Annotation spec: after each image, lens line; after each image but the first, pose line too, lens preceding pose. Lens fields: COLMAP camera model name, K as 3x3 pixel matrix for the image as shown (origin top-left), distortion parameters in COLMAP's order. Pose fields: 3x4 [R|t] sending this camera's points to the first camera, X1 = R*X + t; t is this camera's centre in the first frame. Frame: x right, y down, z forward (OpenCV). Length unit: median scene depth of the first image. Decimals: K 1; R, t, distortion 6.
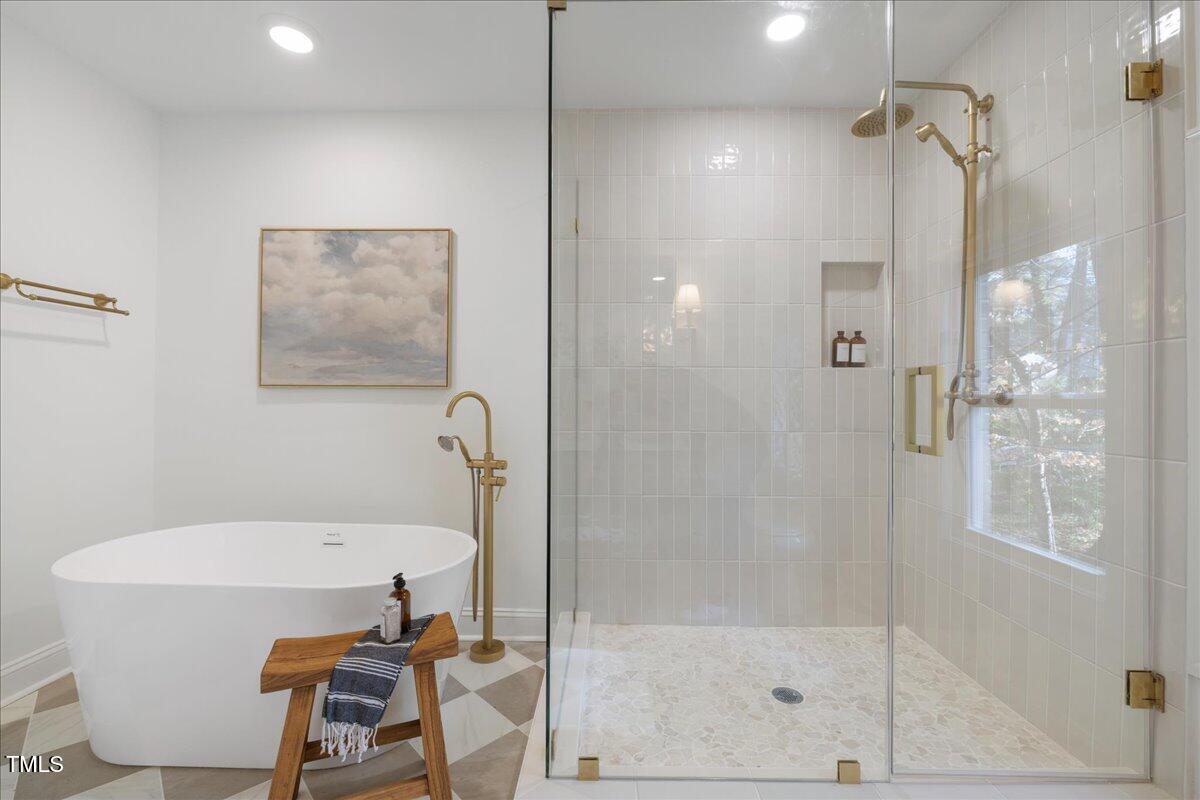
lens RADIAL K [[504.5, 0, 598.1], [0, 504.5, 391.0], [0, 0, 1]] dist [0.001259, -0.000014]
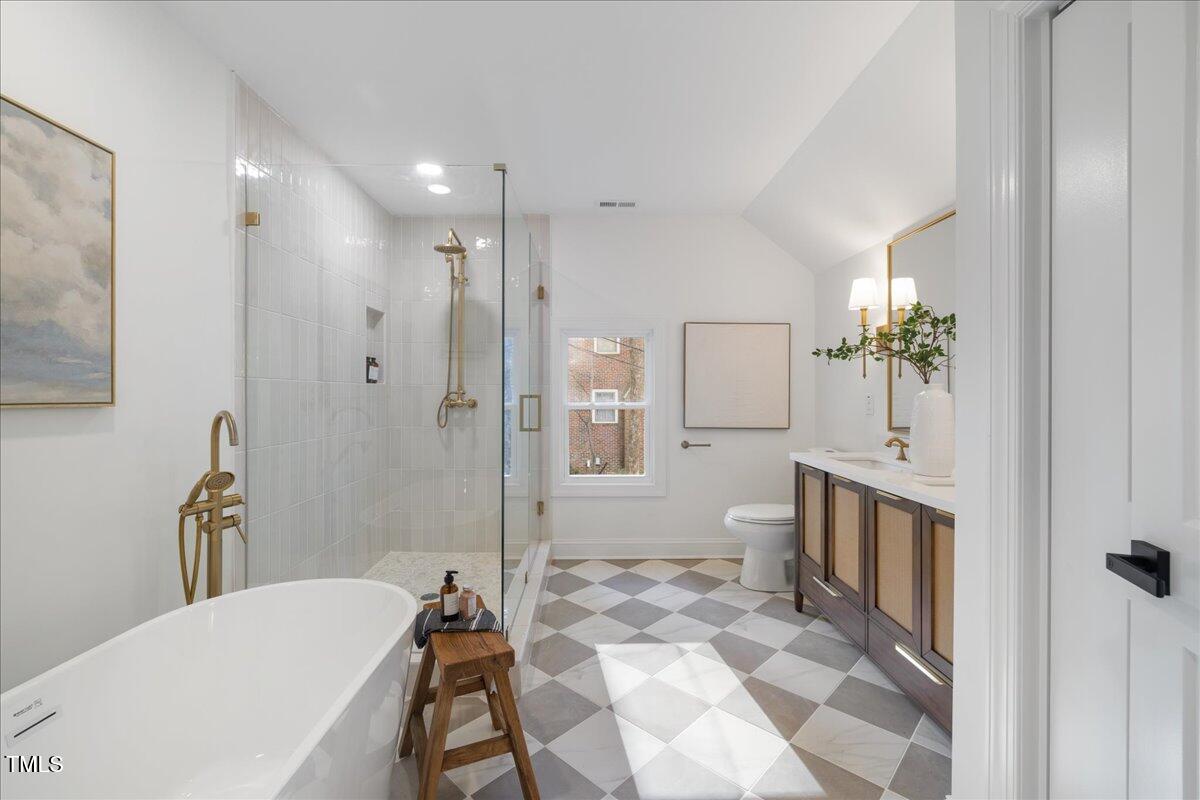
lens RADIAL K [[510.9, 0, 595.0], [0, 510.9, 380.1], [0, 0, 1]] dist [0.000185, -0.000012]
pose [[-0.032897, 0.022438, 0.999207, -0.963109], [-0.016600, 0.999598, -0.022993, -0.033206], [-0.999321, -0.017343, -0.032512, 0.423857]]
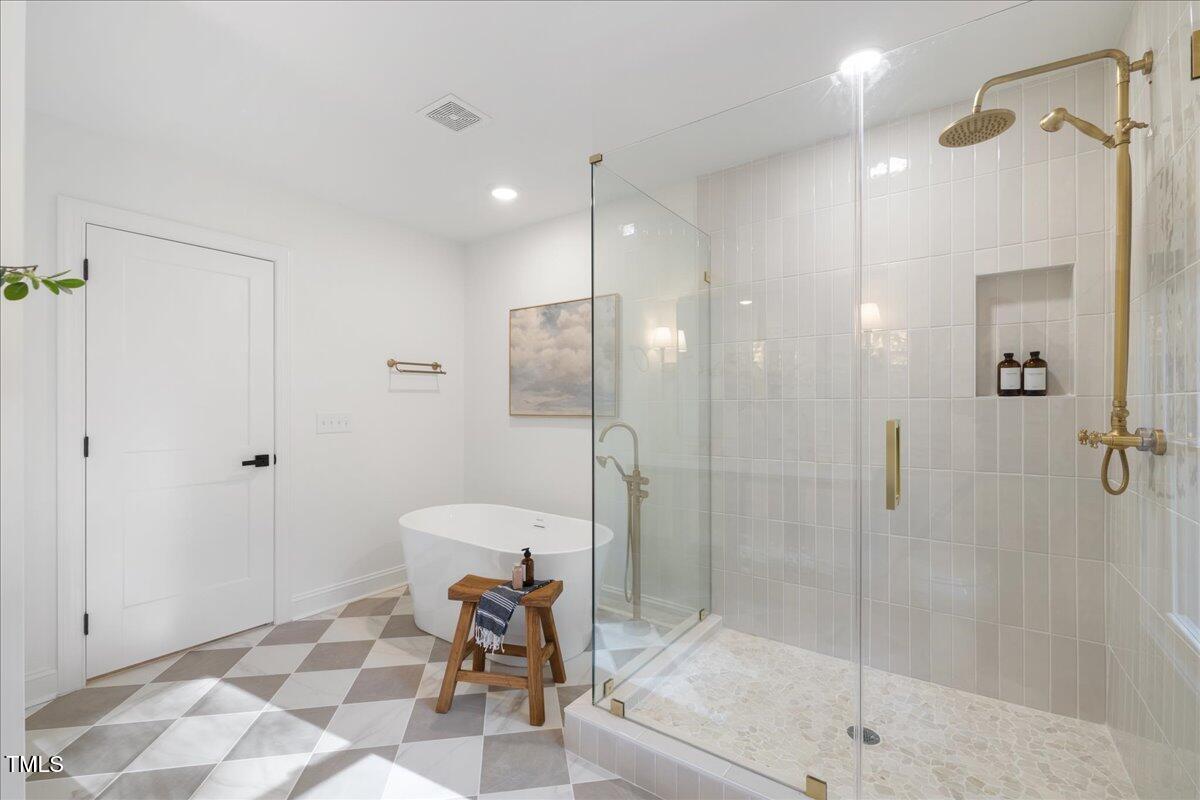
lens RADIAL K [[508.8, 0, 597.5], [0, 508.8, 397.7], [0, 0, 1]] dist [0.001817, 0.000247]
pose [[0.822639, -0.015163, -0.568361, 0.402896], [0.017396, 0.999848, -0.001496, -0.055664], [0.568297, -0.008657, 0.822778, -0.094722]]
